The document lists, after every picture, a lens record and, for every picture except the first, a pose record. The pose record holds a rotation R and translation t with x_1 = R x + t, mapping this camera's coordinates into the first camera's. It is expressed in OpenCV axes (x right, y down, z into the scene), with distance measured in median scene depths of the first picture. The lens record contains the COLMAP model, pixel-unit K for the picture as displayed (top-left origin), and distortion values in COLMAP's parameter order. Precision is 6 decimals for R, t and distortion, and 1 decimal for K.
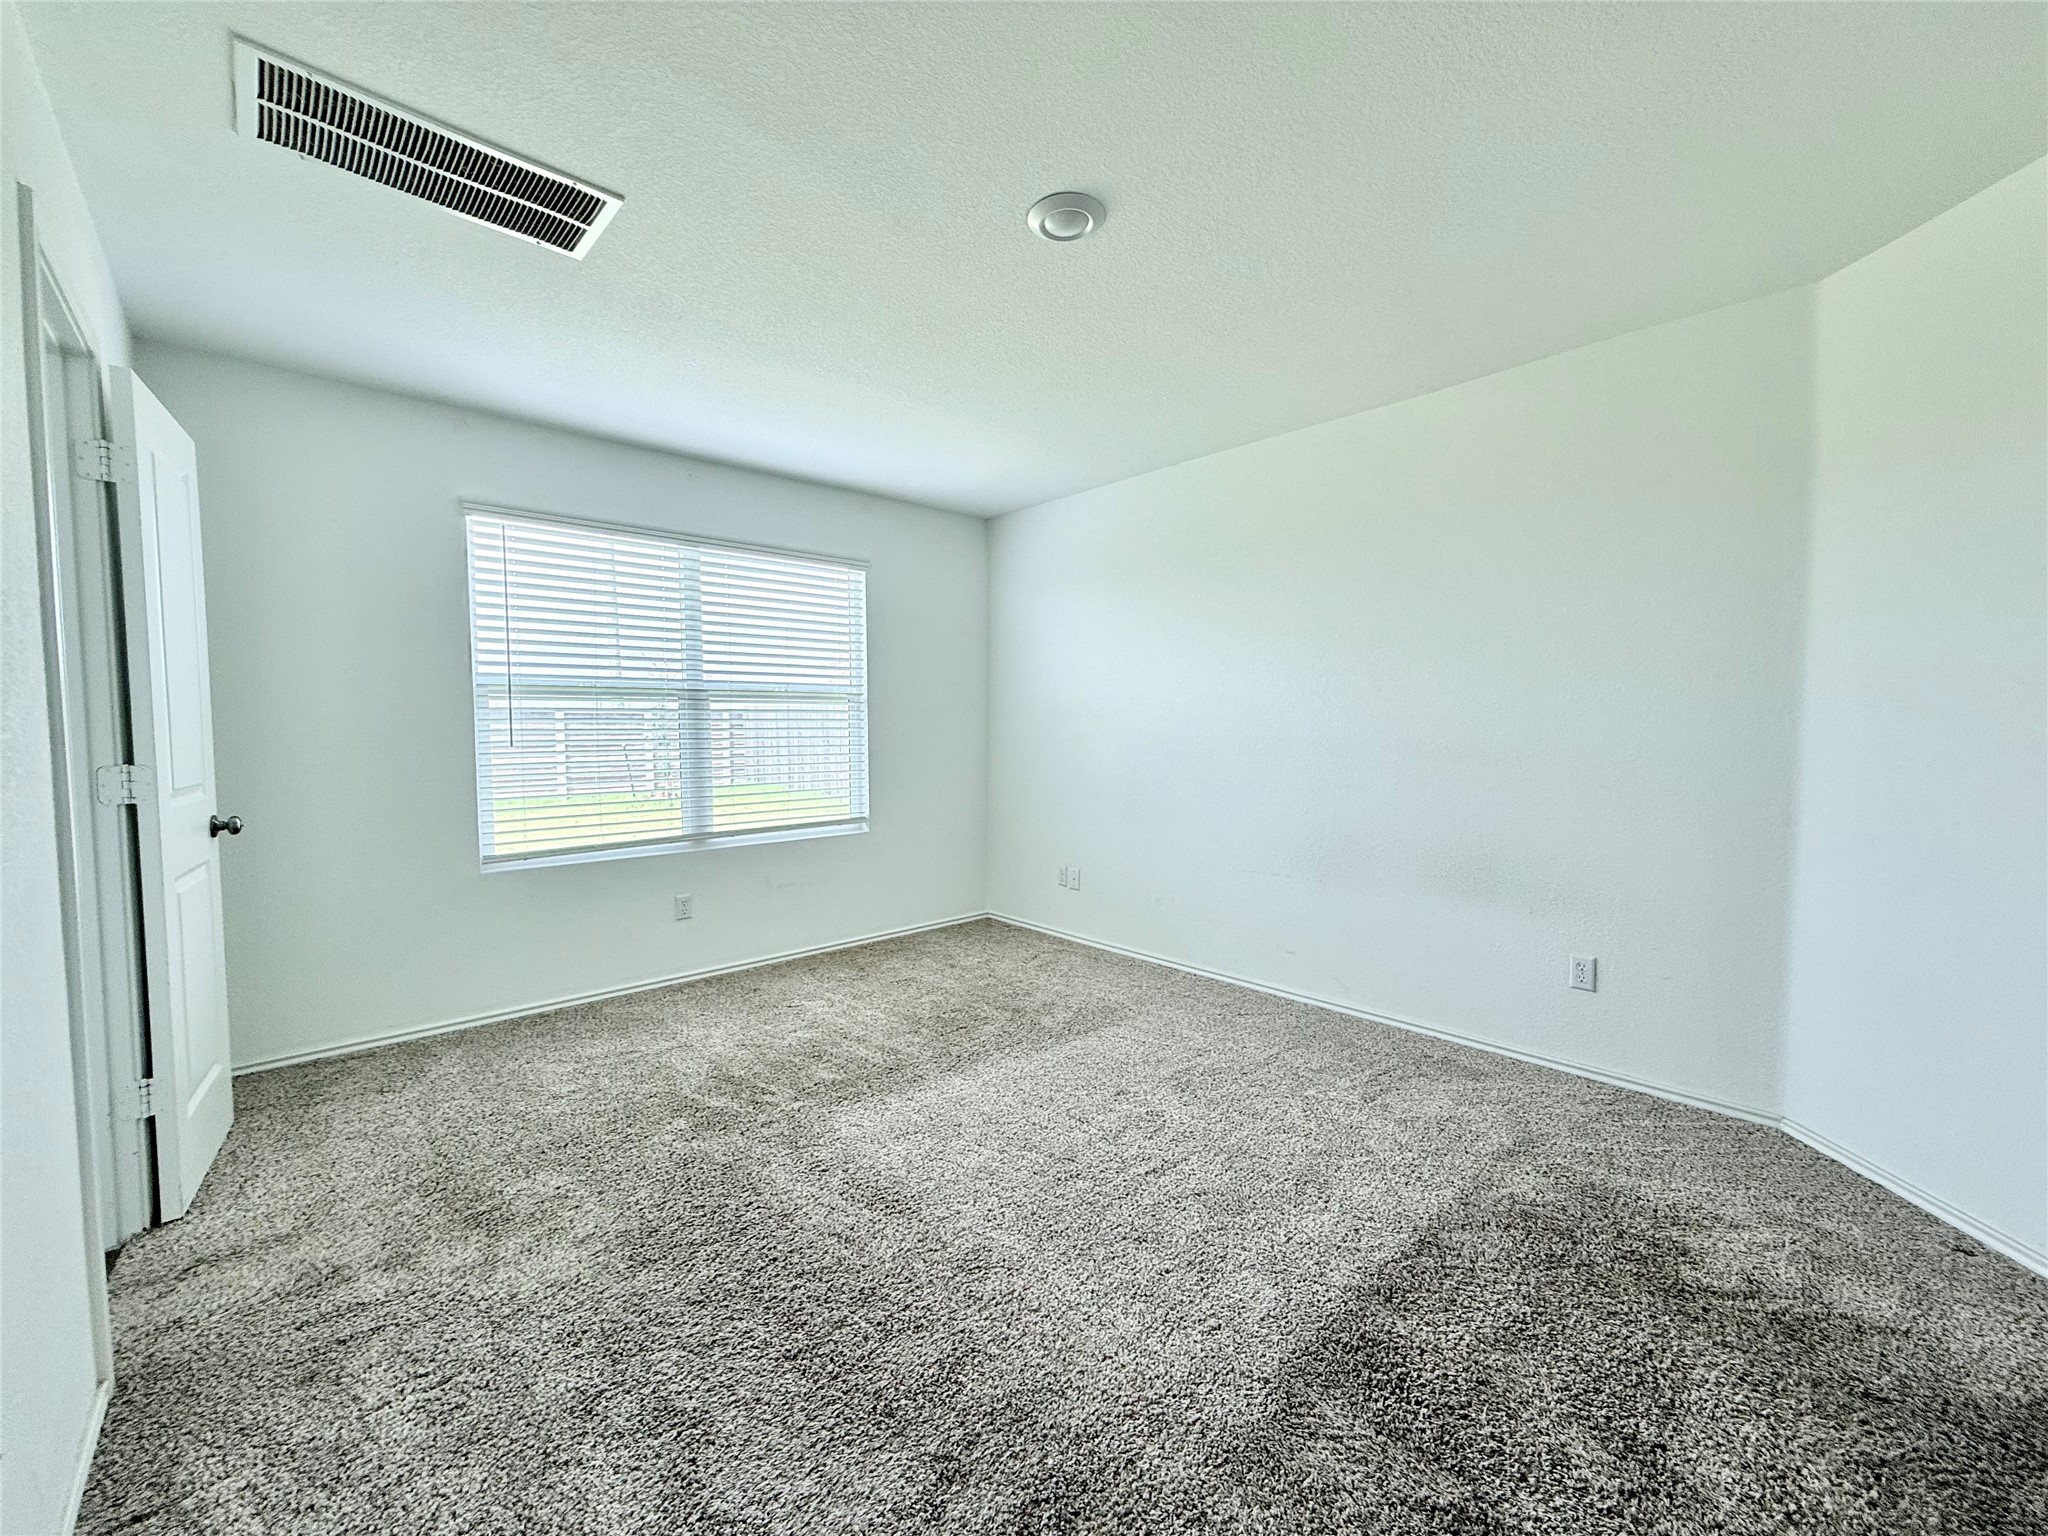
lens RADIAL K [[815.9, 0, 1018.8], [0, 815.9, 768.5], [0, 0, 1]] dist [0.001530, -0.000036]
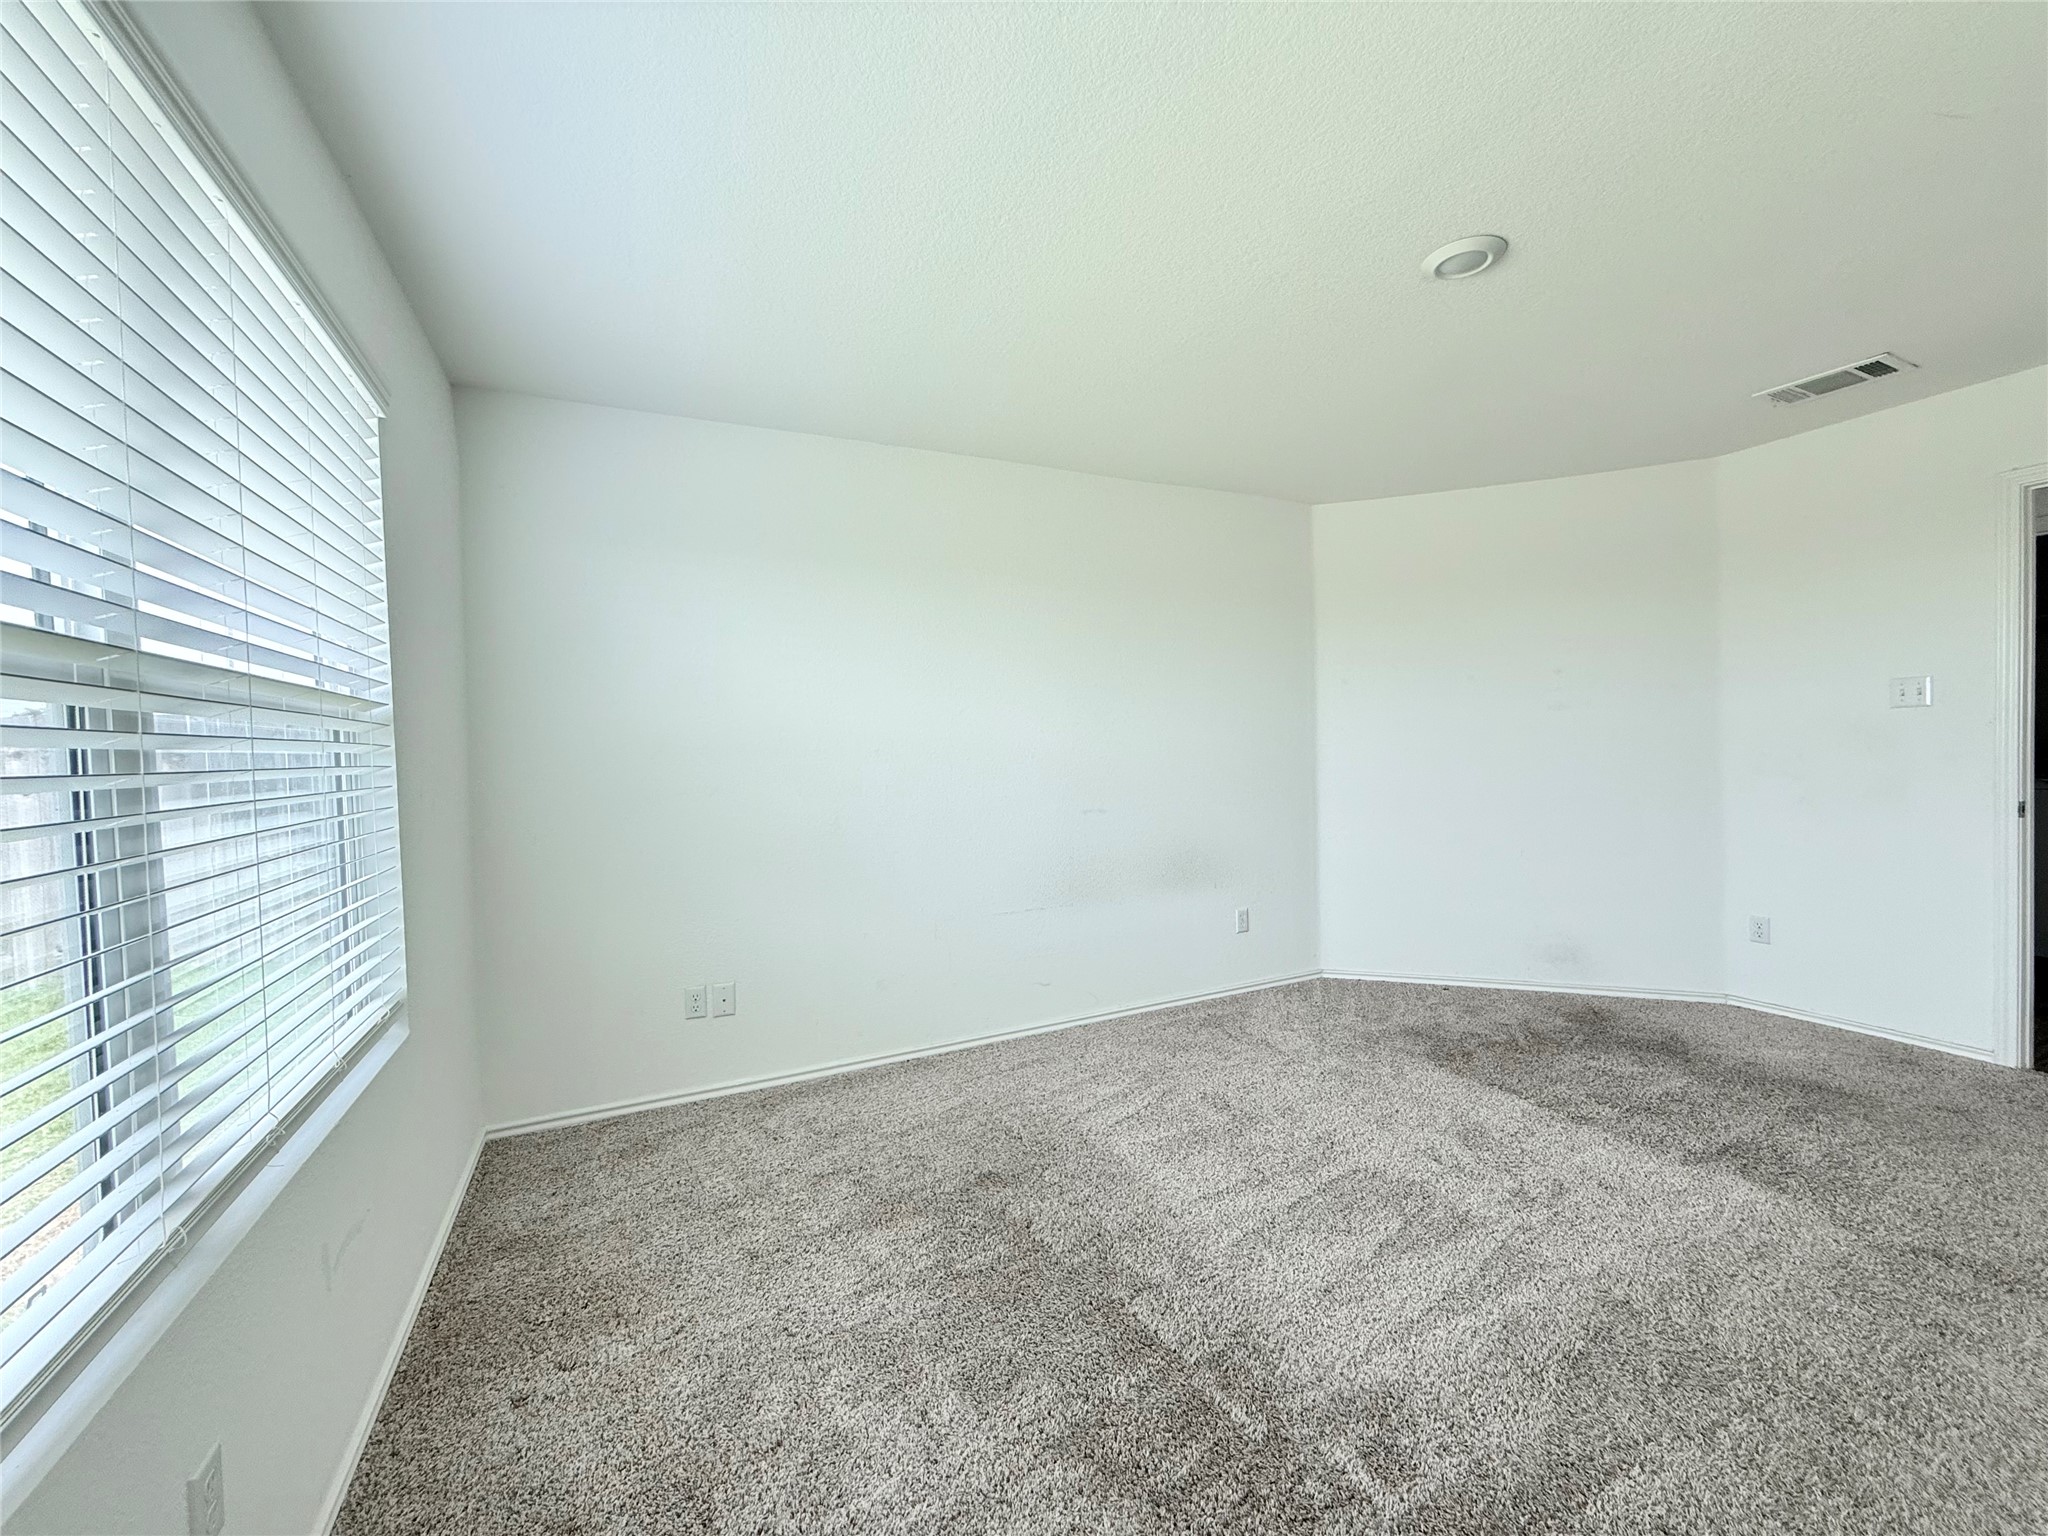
lens RADIAL K [[815.9, 0, 1025.5], [0, 815.9, 767.9], [0, 0, 1]] dist [0.001530, -0.000036]
pose [[0.287977, -0.025960, 0.957285, -0.769214], [0.079733, 0.996812, 0.003046, -0.053060], [-0.954312, 0.075450, 0.289129, 0.891743]]
